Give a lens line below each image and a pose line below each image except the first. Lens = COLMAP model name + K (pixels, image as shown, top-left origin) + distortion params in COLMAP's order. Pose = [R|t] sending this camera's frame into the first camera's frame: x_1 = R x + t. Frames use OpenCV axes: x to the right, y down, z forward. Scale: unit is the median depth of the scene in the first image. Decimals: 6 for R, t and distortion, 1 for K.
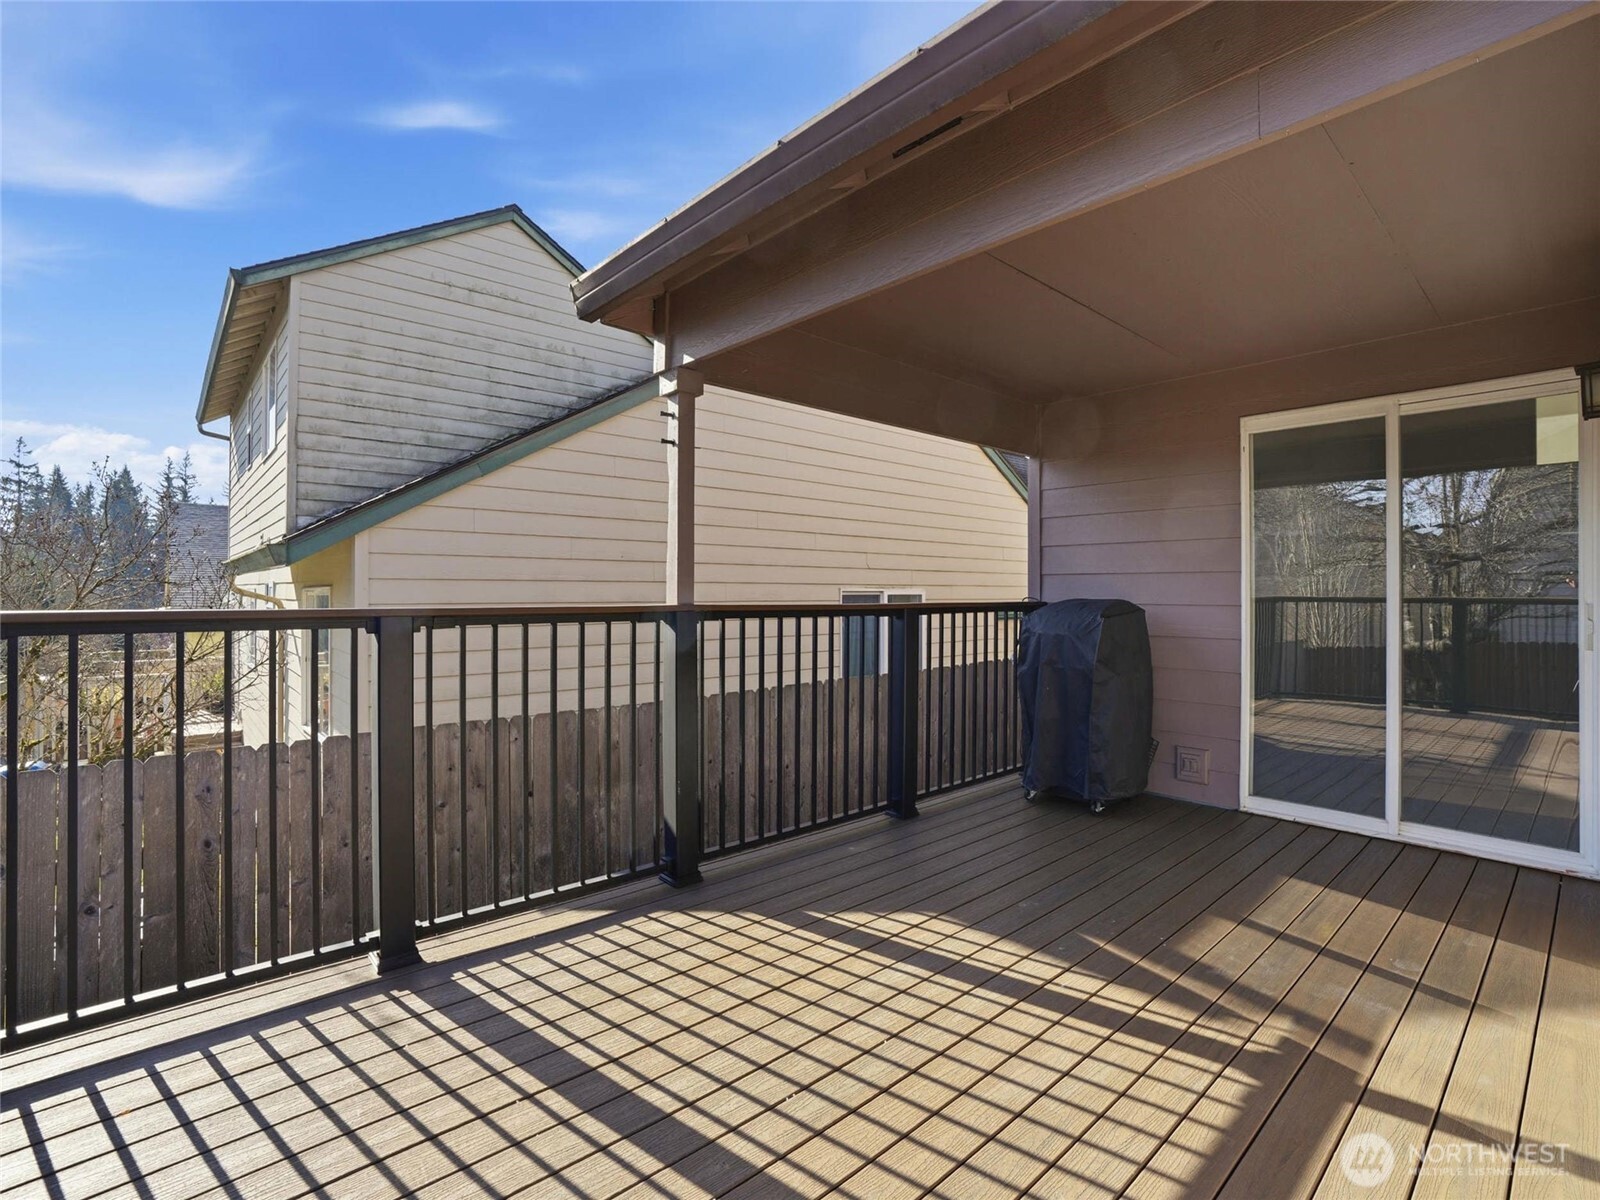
lens RADIAL K [[750.9, 0, 801.4], [0, 750.9, 592.1], [0, 0, 1]] dist [-0.020656, 0.003788]
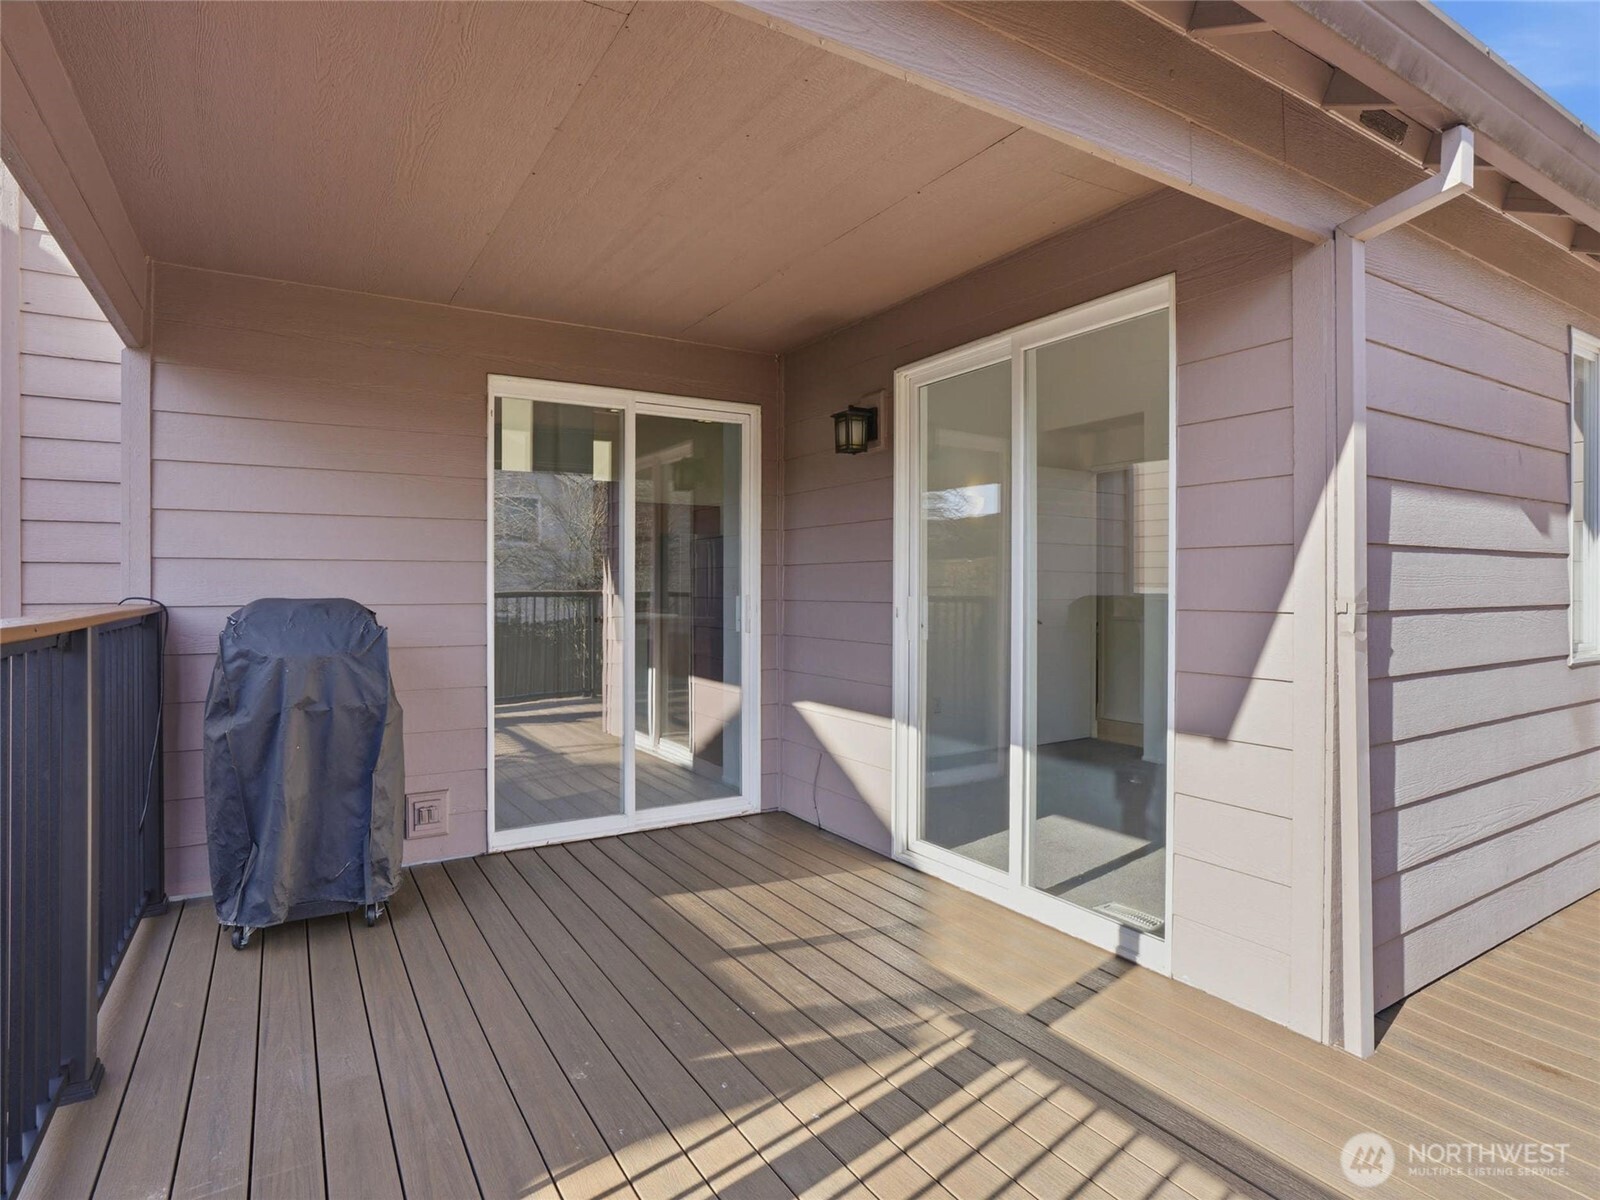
lens RADIAL K [[862.0, 0, 799.5], [0, 862.0, 593.6], [0, 0, 1]] dist [-0.036524, -0.000510]
pose [[0.192377, -0.008312, 0.981286, -0.308752], [0.003009, 0.999964, 0.007880, 0.000926], [-0.981316, 0.001436, 0.192396, 0.555640]]
